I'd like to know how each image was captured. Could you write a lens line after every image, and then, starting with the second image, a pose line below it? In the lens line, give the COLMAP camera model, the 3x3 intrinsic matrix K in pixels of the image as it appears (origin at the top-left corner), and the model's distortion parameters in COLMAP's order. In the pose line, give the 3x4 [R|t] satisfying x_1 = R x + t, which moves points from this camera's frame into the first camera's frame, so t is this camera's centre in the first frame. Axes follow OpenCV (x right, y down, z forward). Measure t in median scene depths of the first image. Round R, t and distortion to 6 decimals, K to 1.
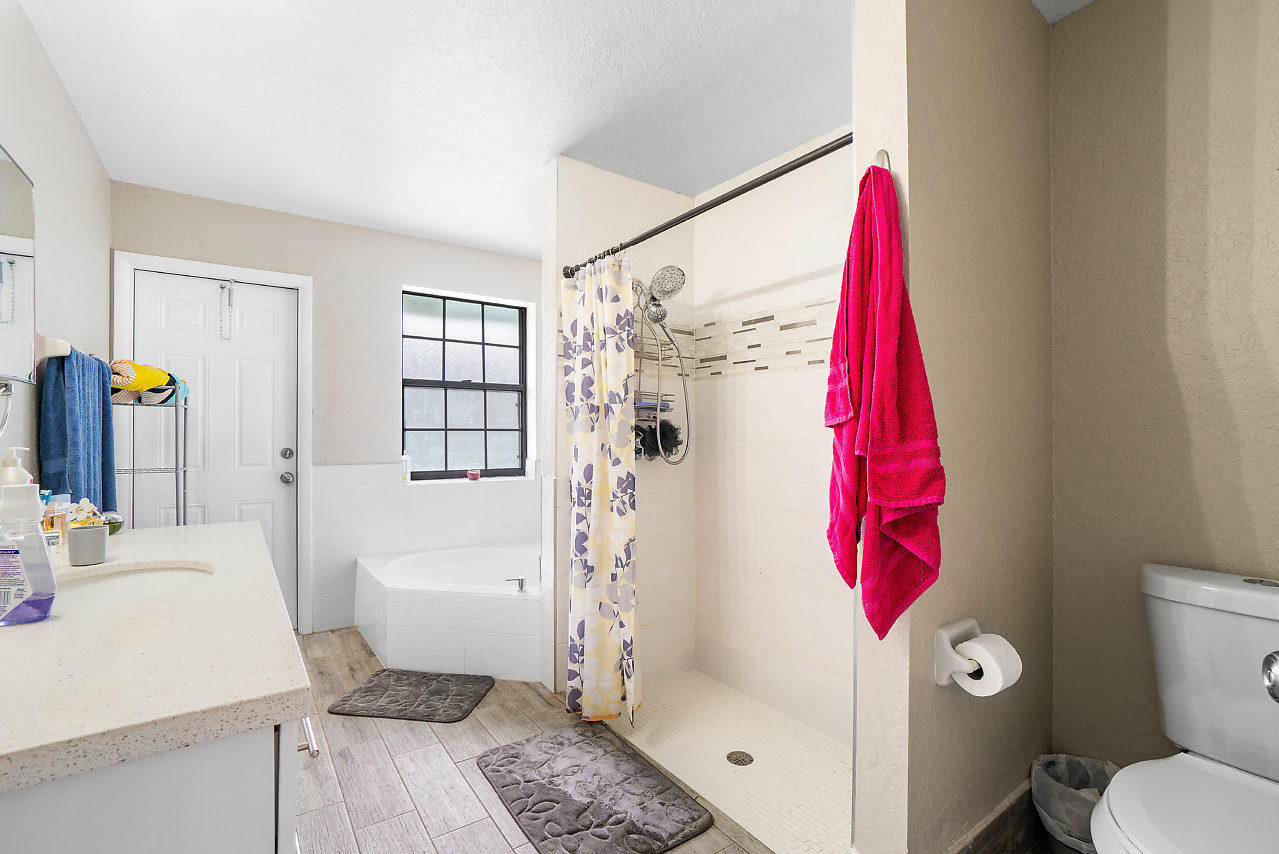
lens RADIAL K [[568.4, 0, 616.1], [0, 568.4, 420.1], [0, 0, 1]] dist [-0.012299, 0.000014]
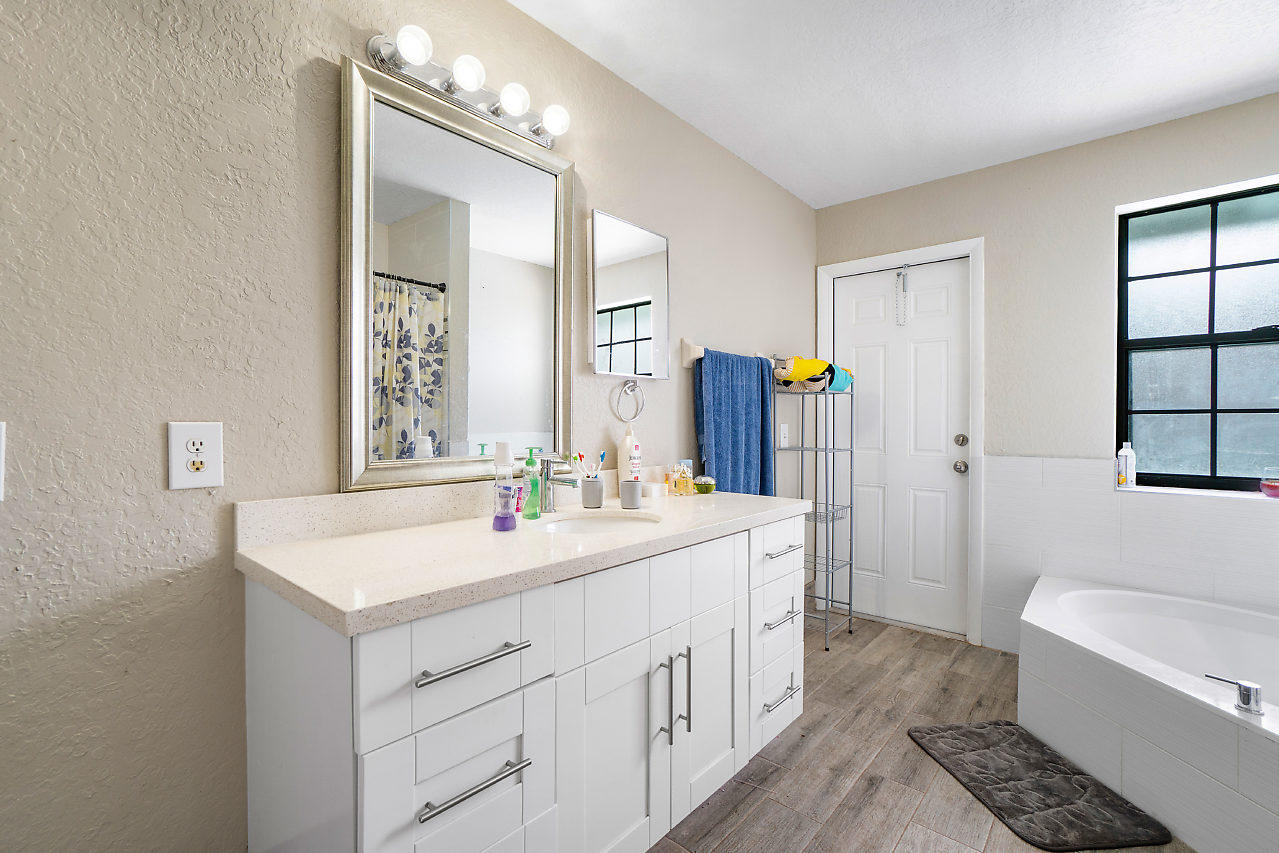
lens RADIAL K [[560.9, 0, 639.5], [0, 560.9, 426.5], [0, 0, 1]] dist [-0.015699, 0.001344]
pose [[0.257141, 0.006726, -0.966351, 0.171611], [0.017972, 0.999770, 0.011741, 0.019563], [0.966207, -0.020386, 0.256960, 0.305677]]
